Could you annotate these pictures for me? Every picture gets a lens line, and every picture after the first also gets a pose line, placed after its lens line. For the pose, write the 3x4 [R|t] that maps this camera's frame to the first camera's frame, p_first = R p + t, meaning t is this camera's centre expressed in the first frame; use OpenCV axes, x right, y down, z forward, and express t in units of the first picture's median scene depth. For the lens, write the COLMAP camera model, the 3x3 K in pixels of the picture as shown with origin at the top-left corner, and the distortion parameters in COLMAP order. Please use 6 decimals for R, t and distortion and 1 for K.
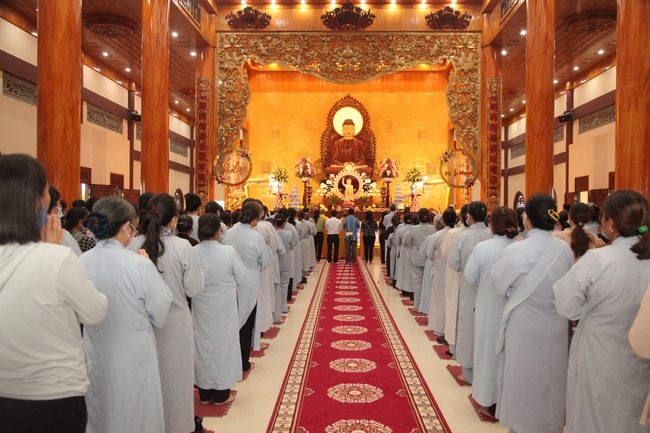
lens RADIAL K [[600.2, 0, 325.0], [0, 600.2, 216.5], [0, 0, 1]] dist [0.001000, 0.000247]
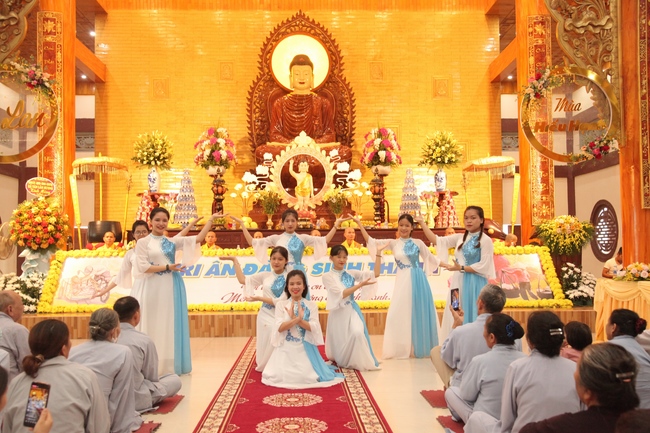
lens RADIAL K [[797.4, 0, 325.0], [0, 797.4, 216.5], [0, 0, 1]] dist [0.099429, -0.004493]
pose [[0.997824, -0.013643, 0.064506, 0.014262], [0.016954, 0.998552, -0.051055, 0.011152], [-0.063716, 0.052038, 0.996610, 0.340602]]
